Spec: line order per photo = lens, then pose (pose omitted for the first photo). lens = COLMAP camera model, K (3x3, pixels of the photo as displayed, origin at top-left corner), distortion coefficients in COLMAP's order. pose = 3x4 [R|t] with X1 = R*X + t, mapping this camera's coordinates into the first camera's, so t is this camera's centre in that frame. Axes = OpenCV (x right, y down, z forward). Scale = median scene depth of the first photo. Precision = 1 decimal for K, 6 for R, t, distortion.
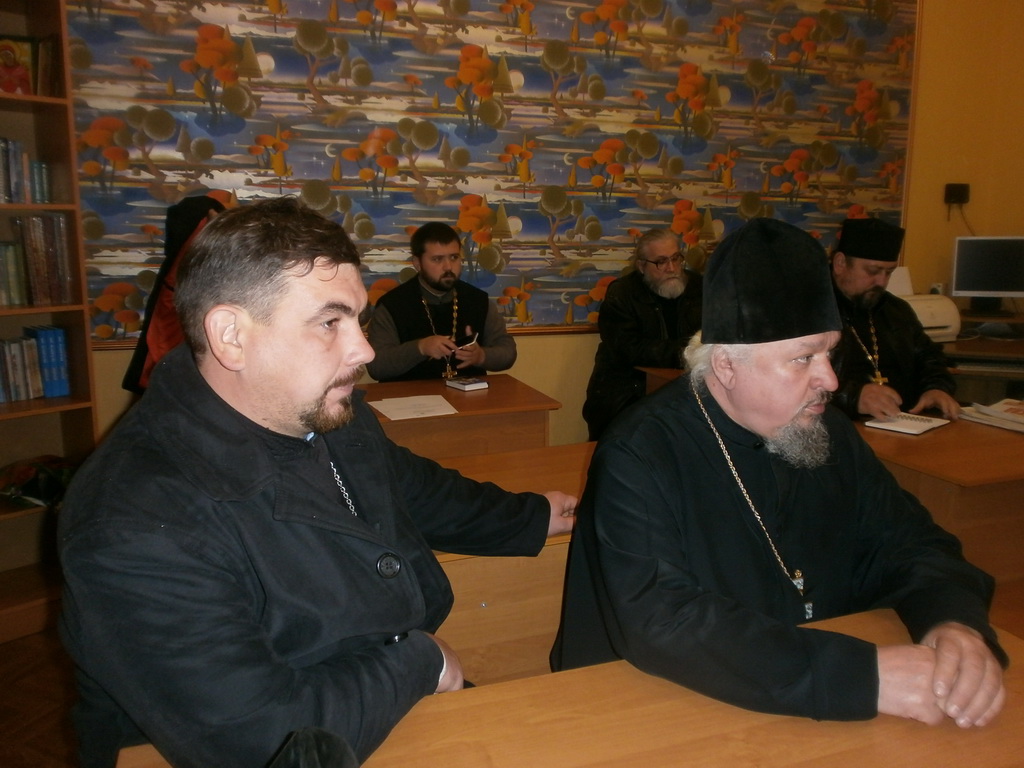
lens RADIAL K [[835.1, 0, 508.2], [0, 835.1, 393.5], [0, 0, 1]] dist [-0.097370, 0.097750]
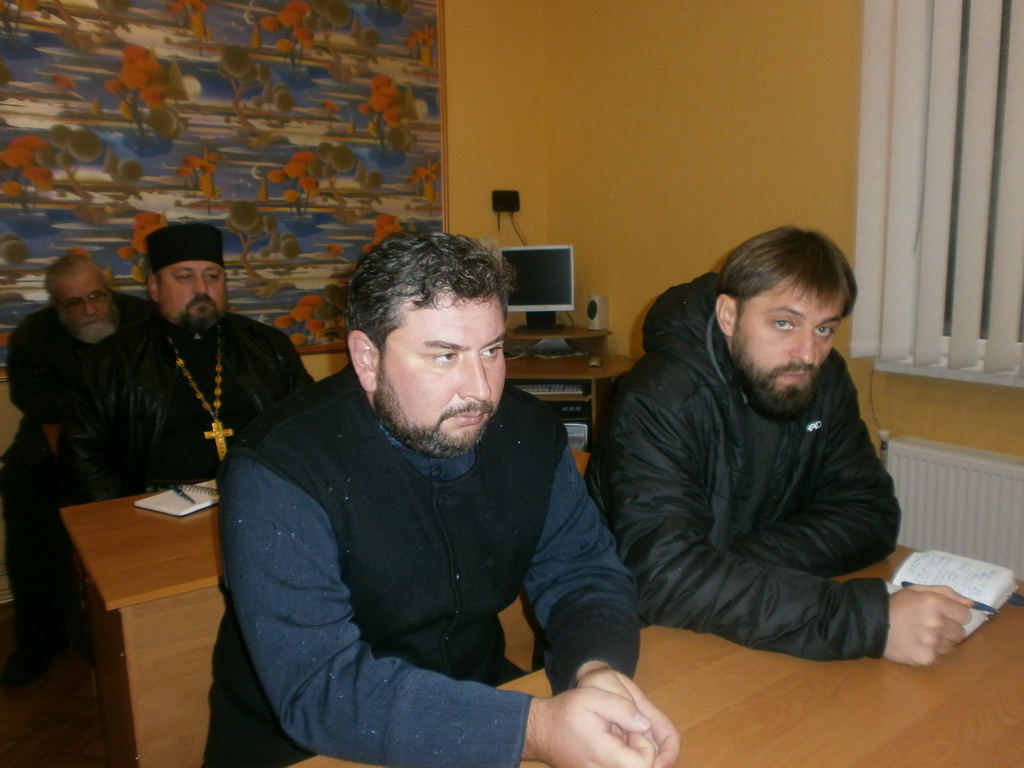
lens RADIAL K [[835.1, 0, 529.8], [0, 835.1, 391.7], [0, 0, 1]] dist [-0.097370, 0.097750]
pose [[0.952645, -0.063361, 0.297410, 0.297904], [0.069466, 0.997534, -0.009992, -0.018221], [-0.296044, 0.030179, 0.954697, 0.101633]]
